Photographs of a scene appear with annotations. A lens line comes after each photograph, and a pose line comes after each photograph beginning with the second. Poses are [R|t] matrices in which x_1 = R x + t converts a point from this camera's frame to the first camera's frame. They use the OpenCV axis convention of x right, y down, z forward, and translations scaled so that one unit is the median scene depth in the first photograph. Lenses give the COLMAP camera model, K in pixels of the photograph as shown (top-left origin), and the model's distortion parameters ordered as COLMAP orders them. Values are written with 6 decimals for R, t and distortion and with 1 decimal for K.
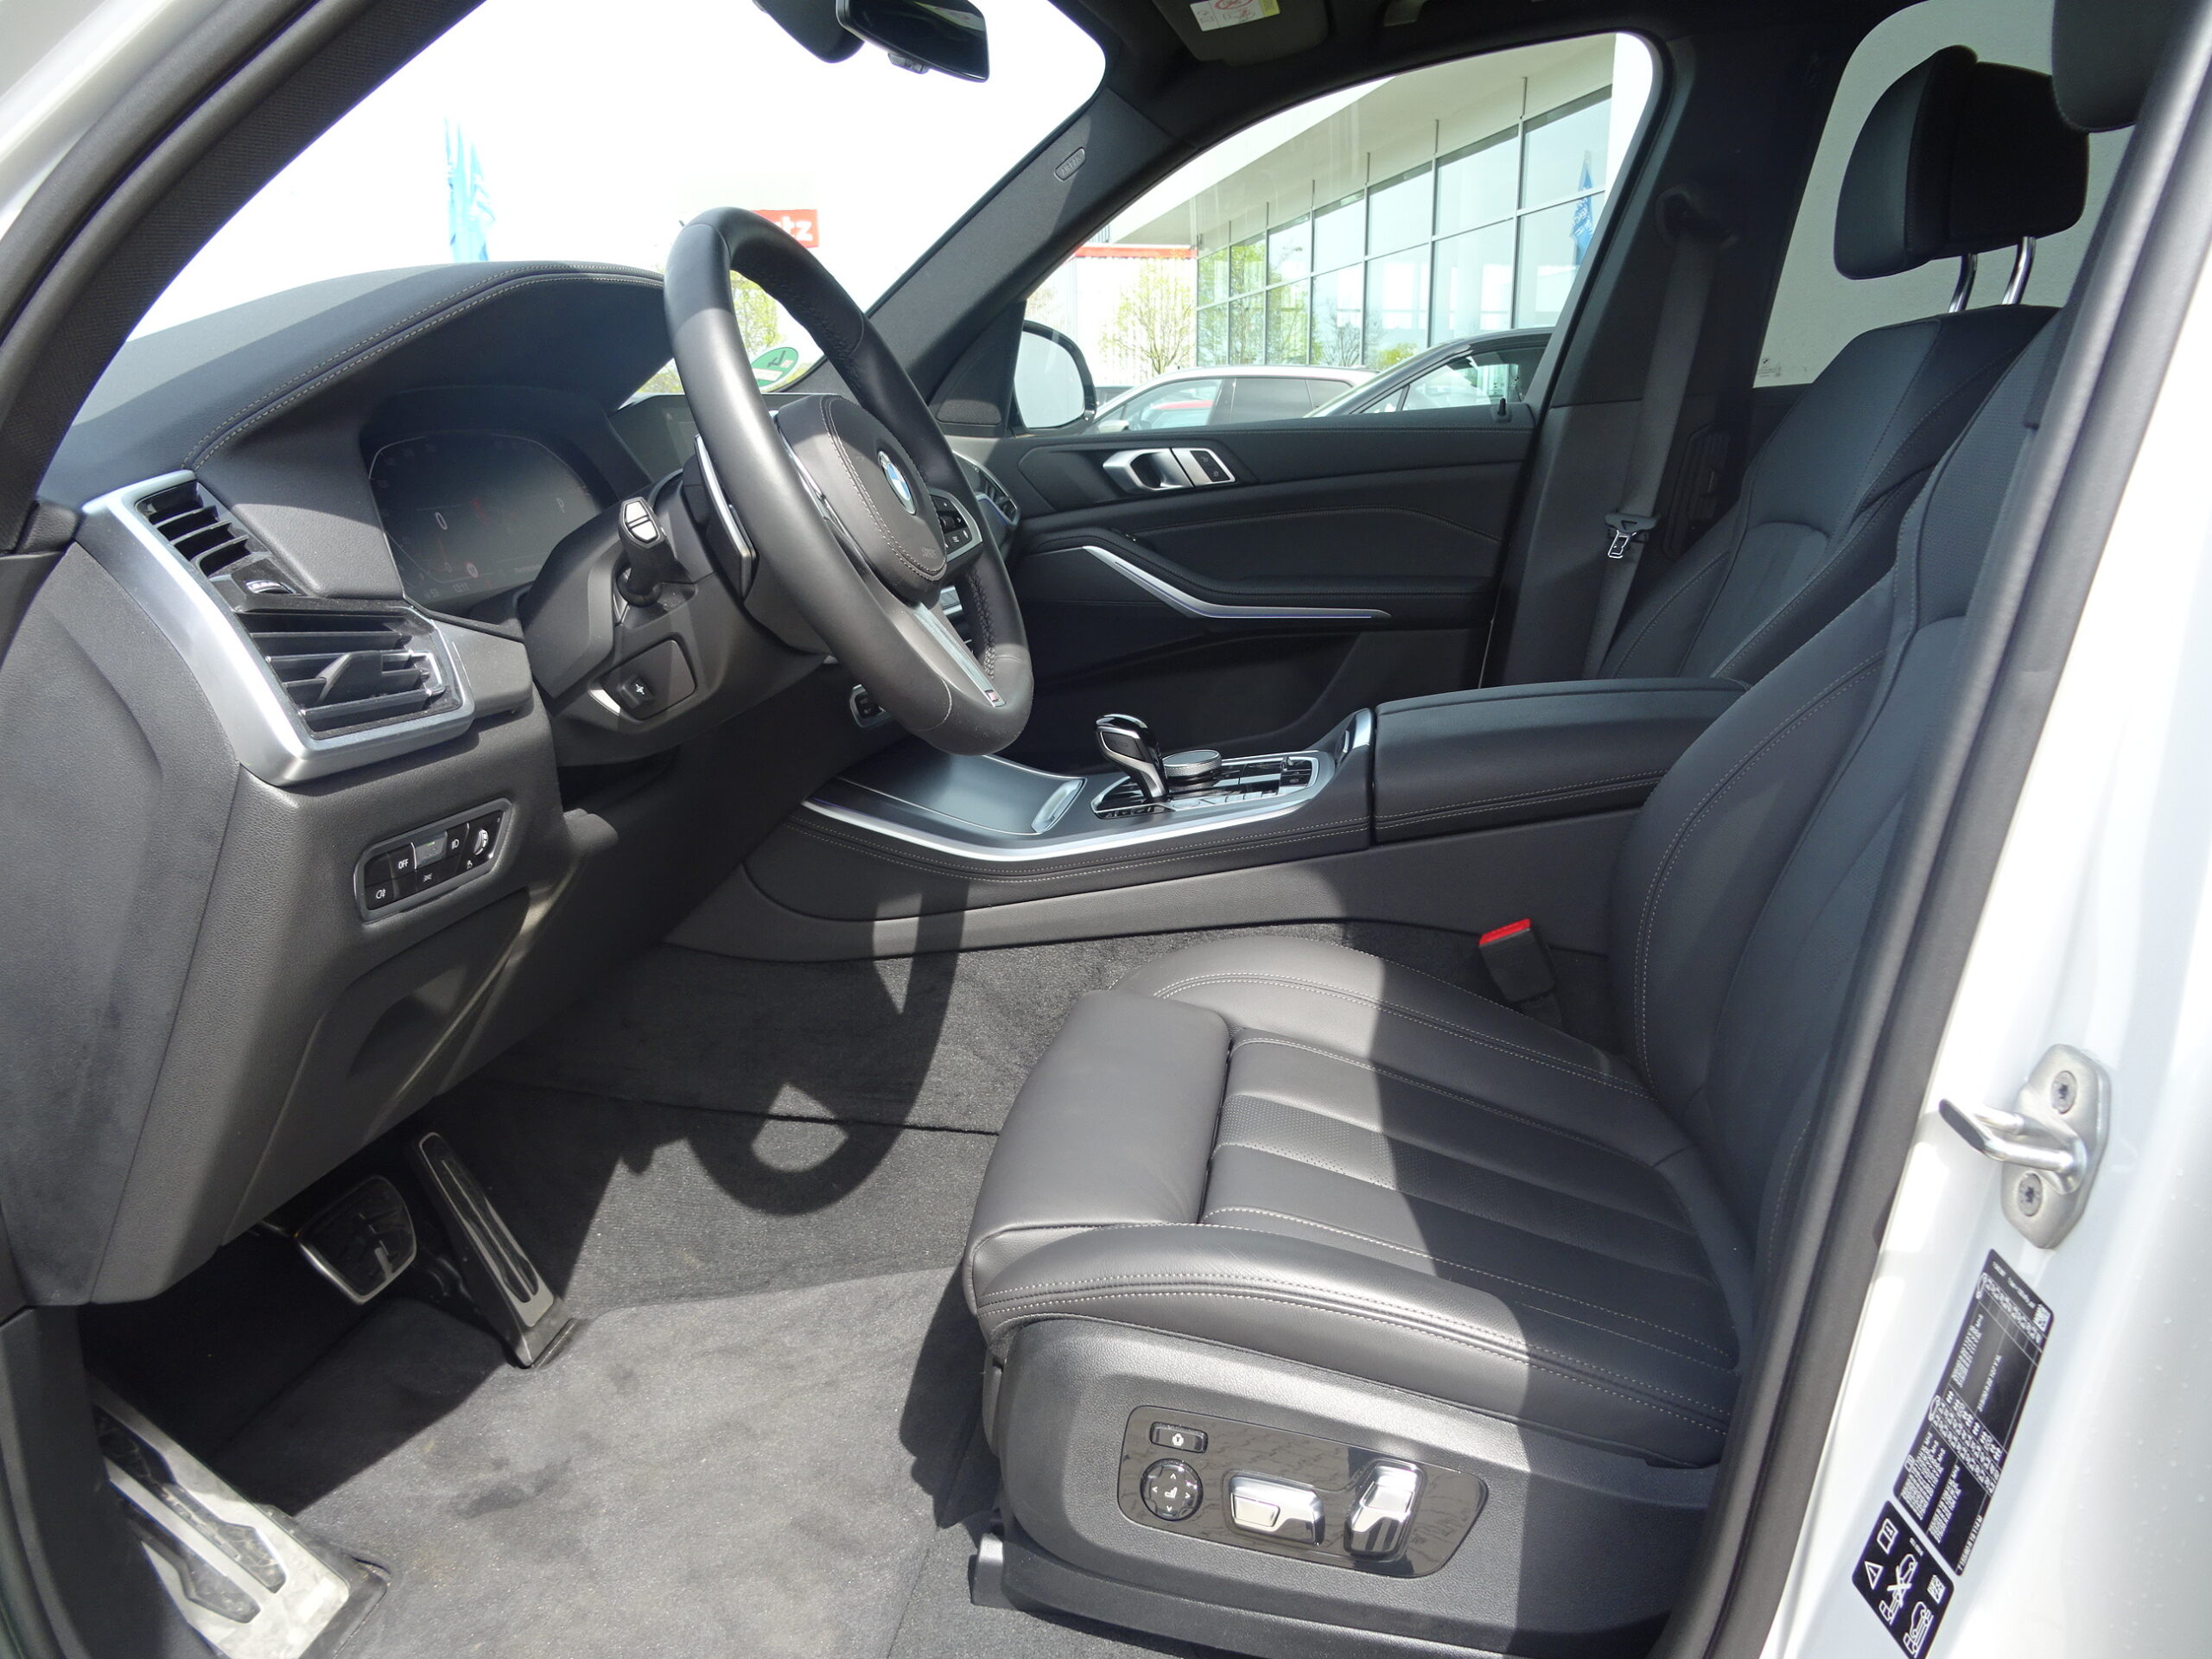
lens RADIAL K [[1576.0, 0, 1106.0], [0, 1576.0, 829.5], [0, 0, 1]] dist [-0.048016, -0.004292]
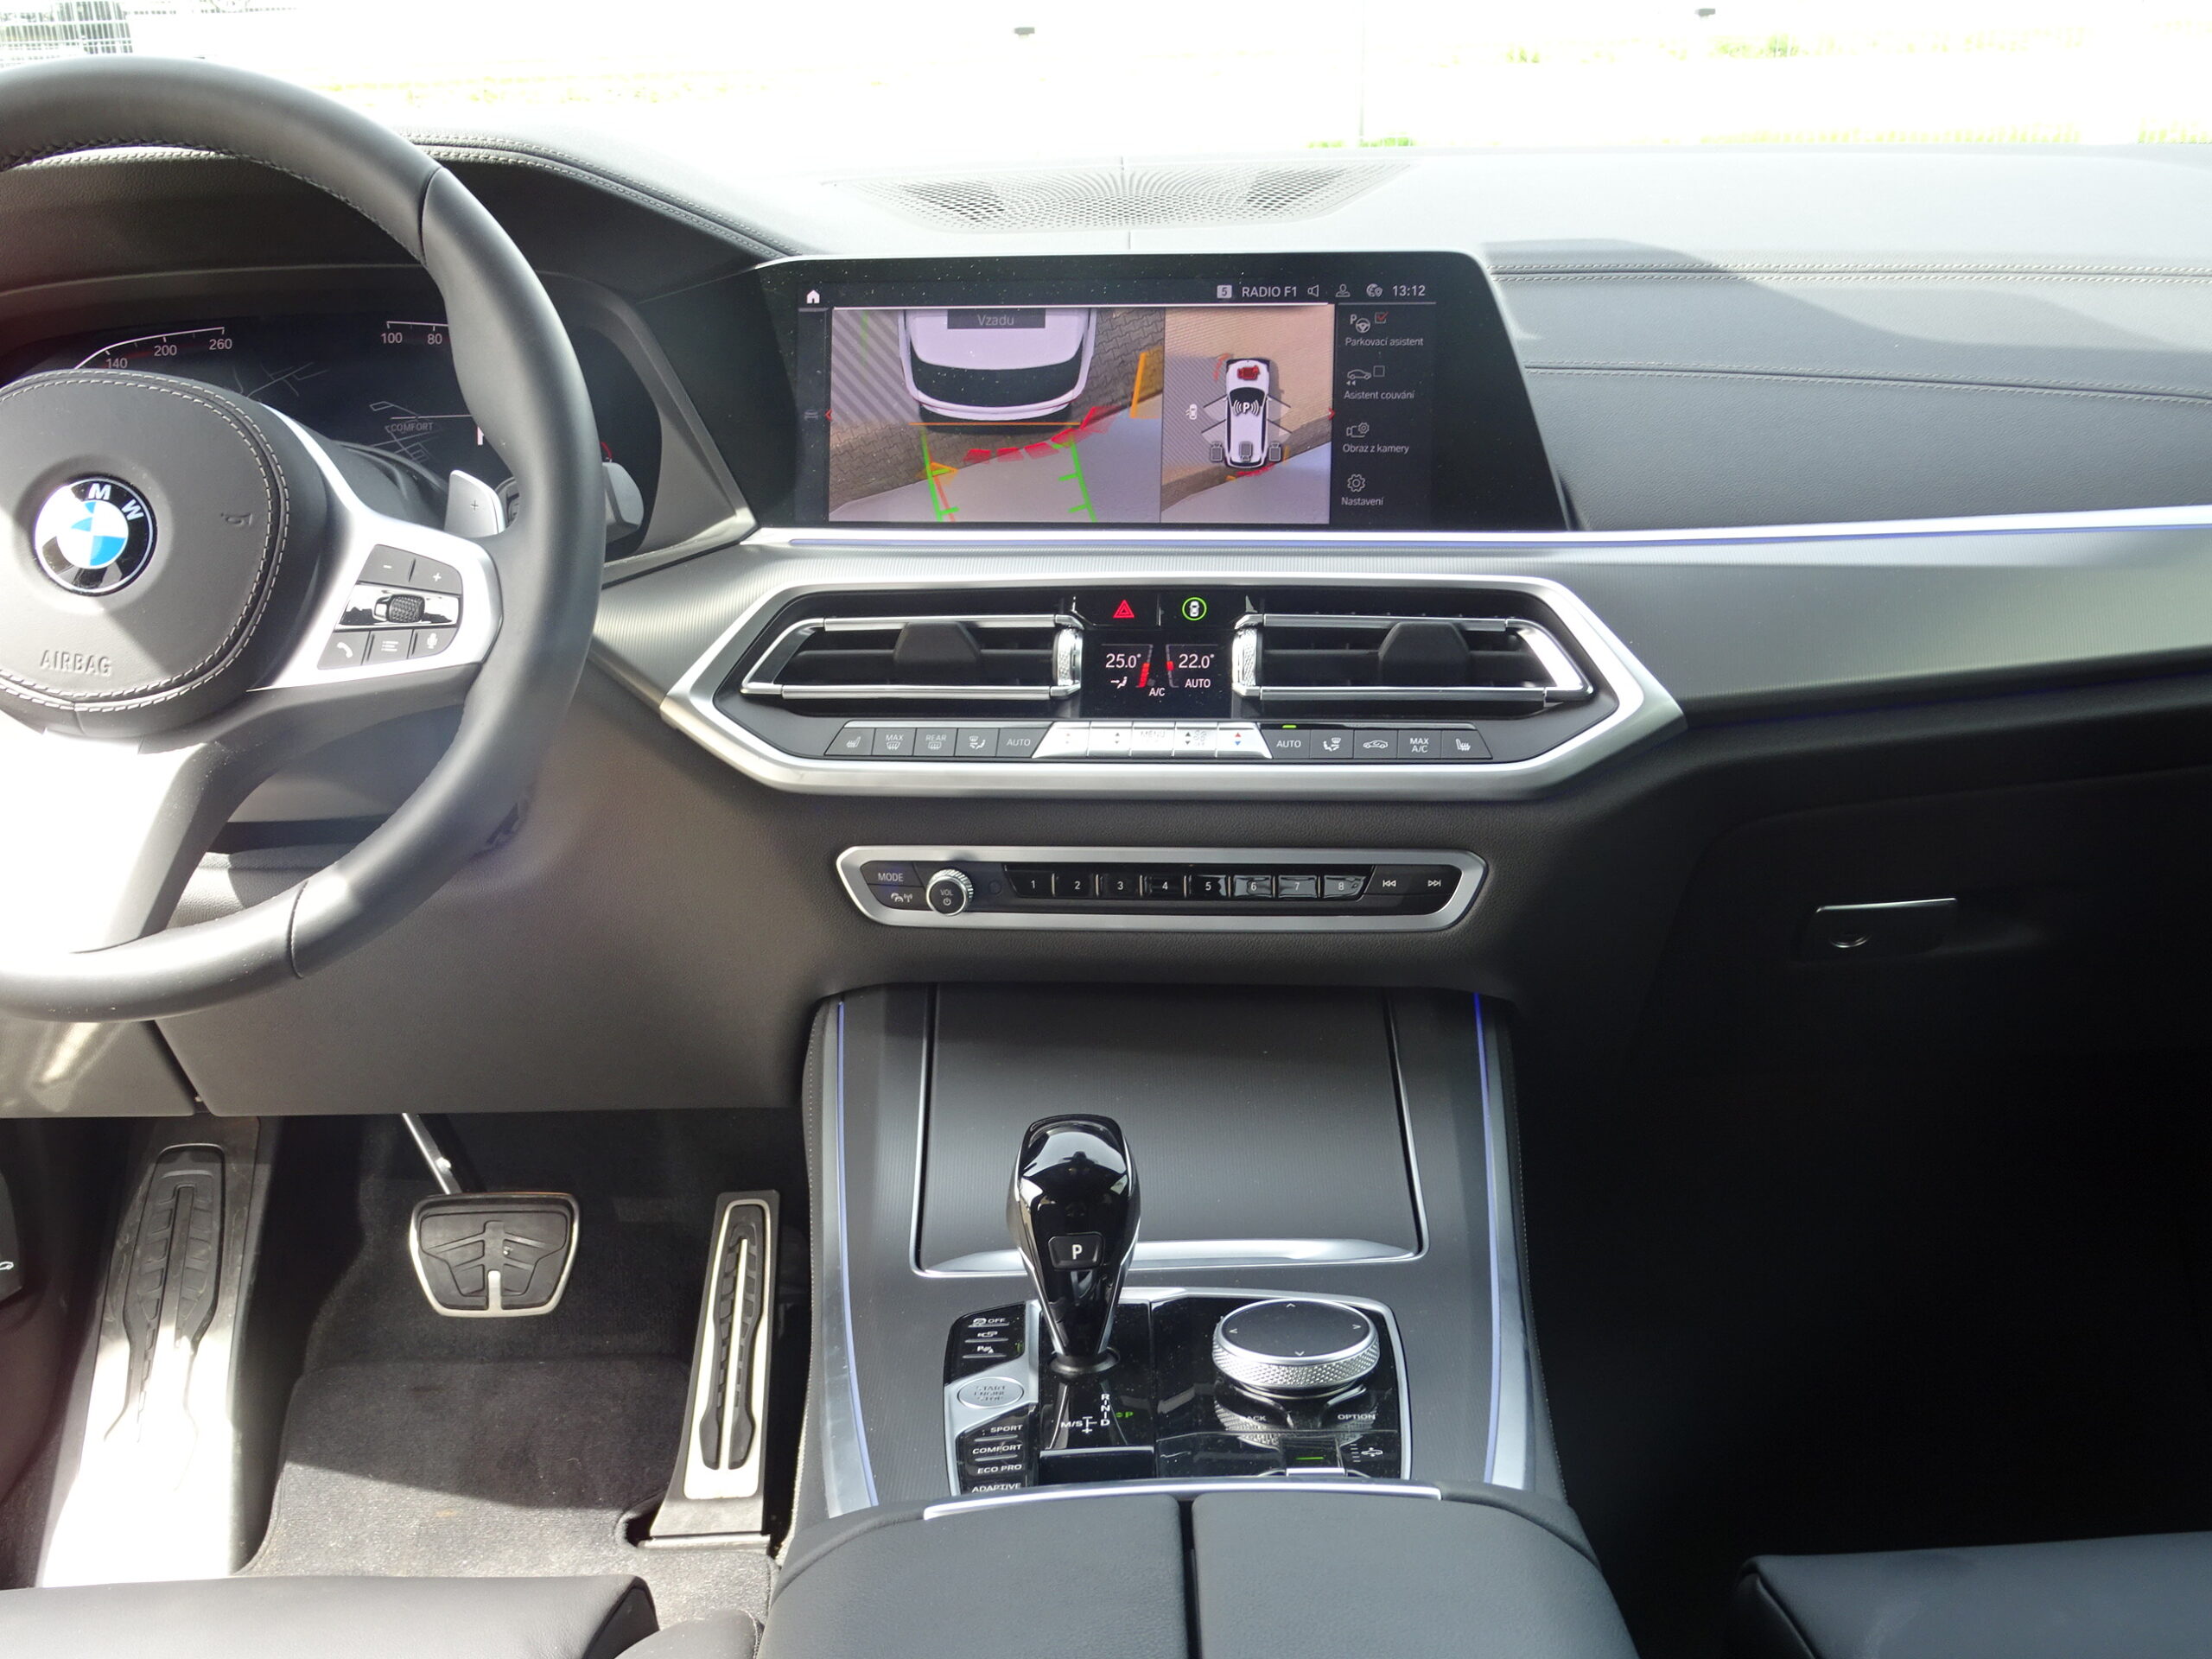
lens RADIAL K [[2416.8, 0, 1104.4], [0, 2416.8, 770.2], [0, 0, 1]] dist [0.005981, -0.341042]
pose [[0.194168, 0.333640, -0.922487, 0.580659], [-0.231741, 0.929368, 0.287351, -0.356476], [0.953203, 0.157984, 0.257771, 0.844161]]
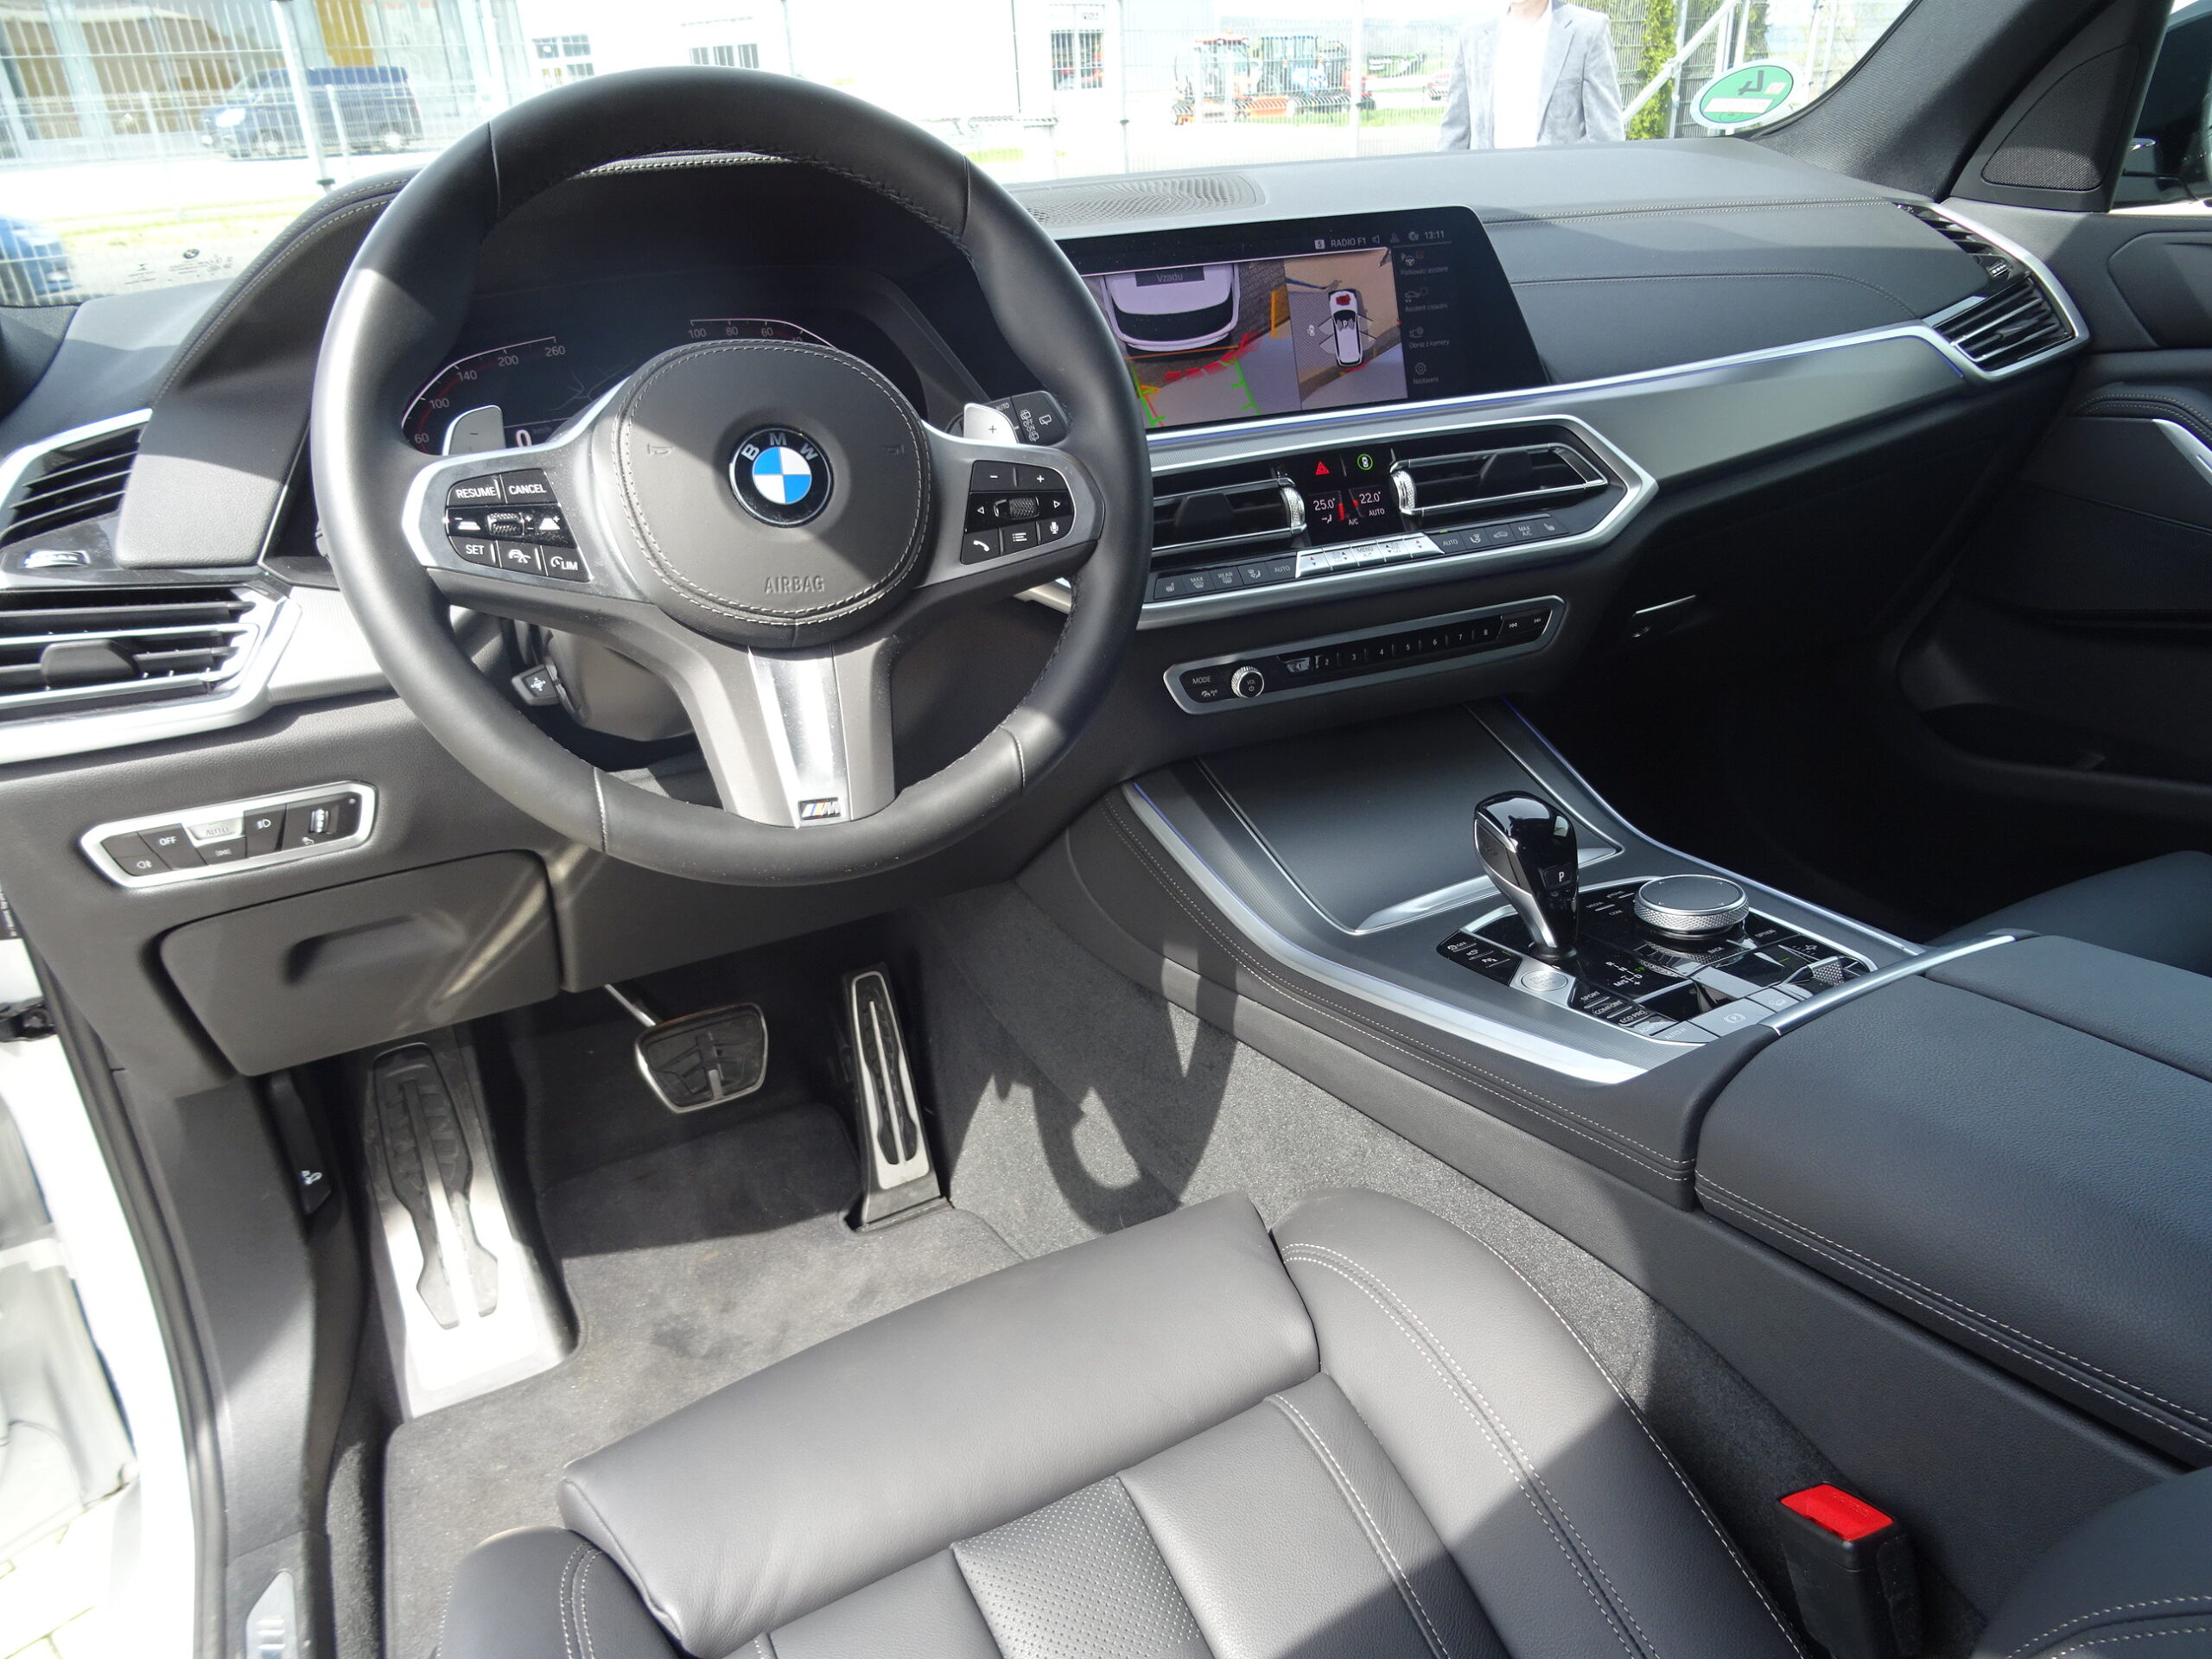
lens RADIAL K [[1576.0, 0, 1106.0], [0, 1576.0, 829.5], [0, 0, 1]] dist [-0.048016, -0.004292]
pose [[0.601714, 0.339611, -0.722914, 0.370146], [-0.168514, 0.938706, 0.300724, -0.226475], [0.780732, -0.059129, 0.622062, 0.496785]]
